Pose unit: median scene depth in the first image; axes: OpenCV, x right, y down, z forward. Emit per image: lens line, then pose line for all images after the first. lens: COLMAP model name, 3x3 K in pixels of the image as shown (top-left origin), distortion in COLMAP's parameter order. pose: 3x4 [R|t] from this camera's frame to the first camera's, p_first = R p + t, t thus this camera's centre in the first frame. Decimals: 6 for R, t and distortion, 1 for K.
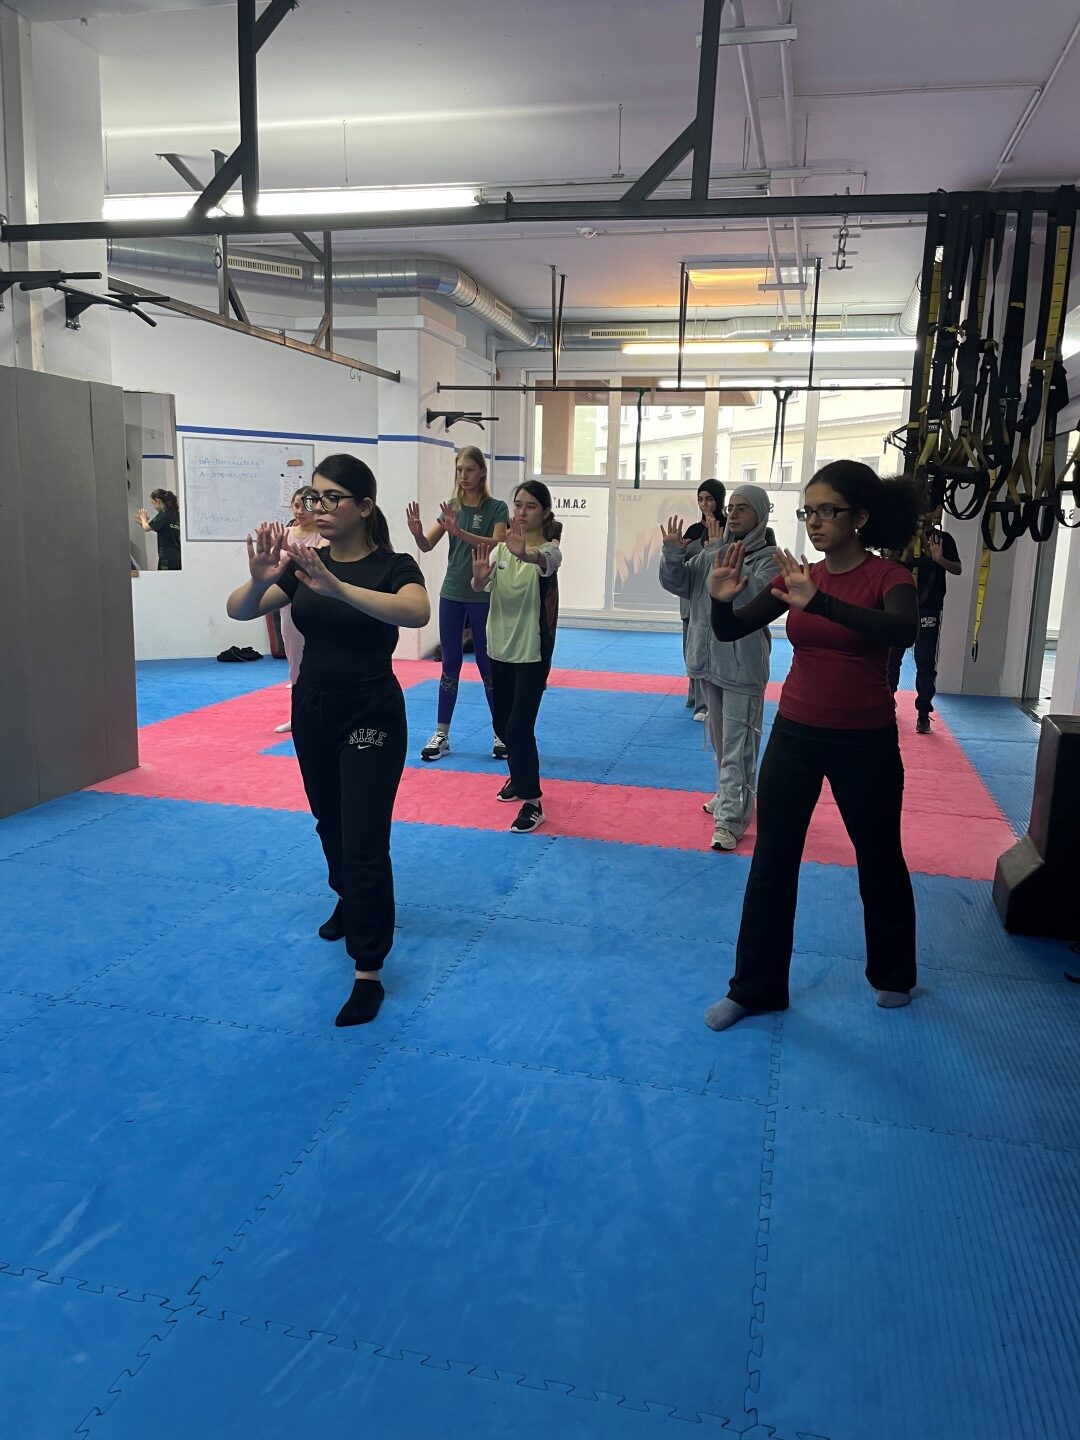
lens RADIAL K [[1093.1, 0, 540.0], [0, 1093.1, 720.0], [0, 0, 1]] dist [0.048843, -0.068895]
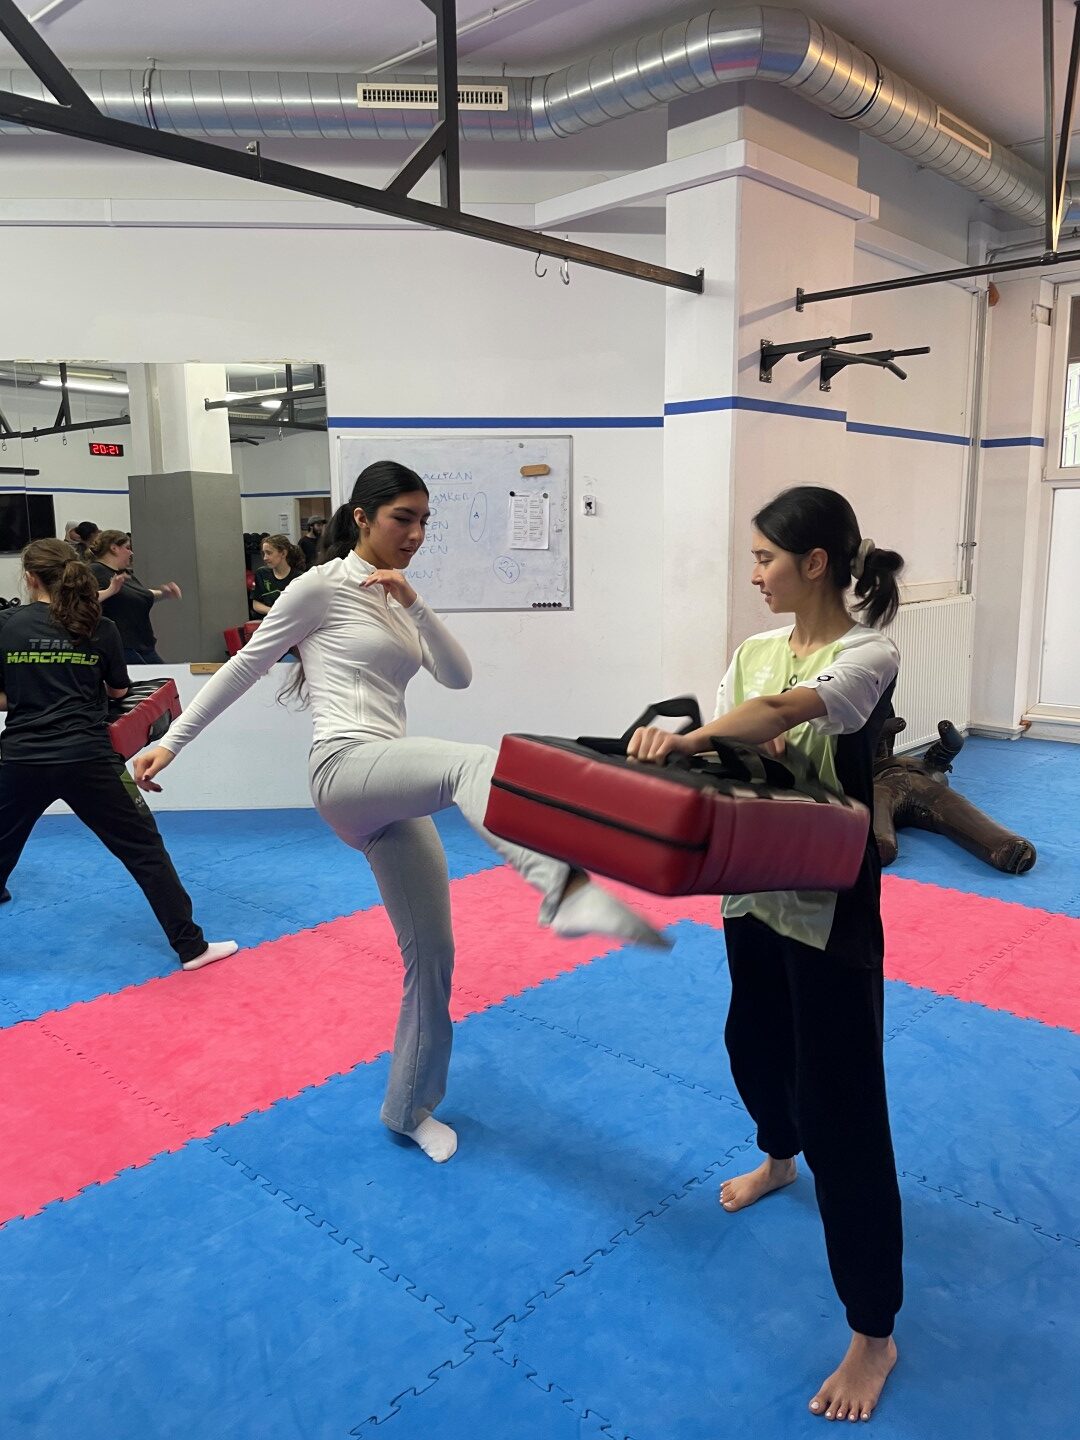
lens RADIAL K [[1093.1, 0, 540.0], [0, 1093.1, 720.0], [0, 0, 1]] dist [0.048843, -0.068895]
pose [[0.867784, 0.046798, -0.494733, 0.061040], [-0.059272, 0.998196, -0.009543, -0.102323], [0.493394, 0.037605, 0.868993, 0.521178]]
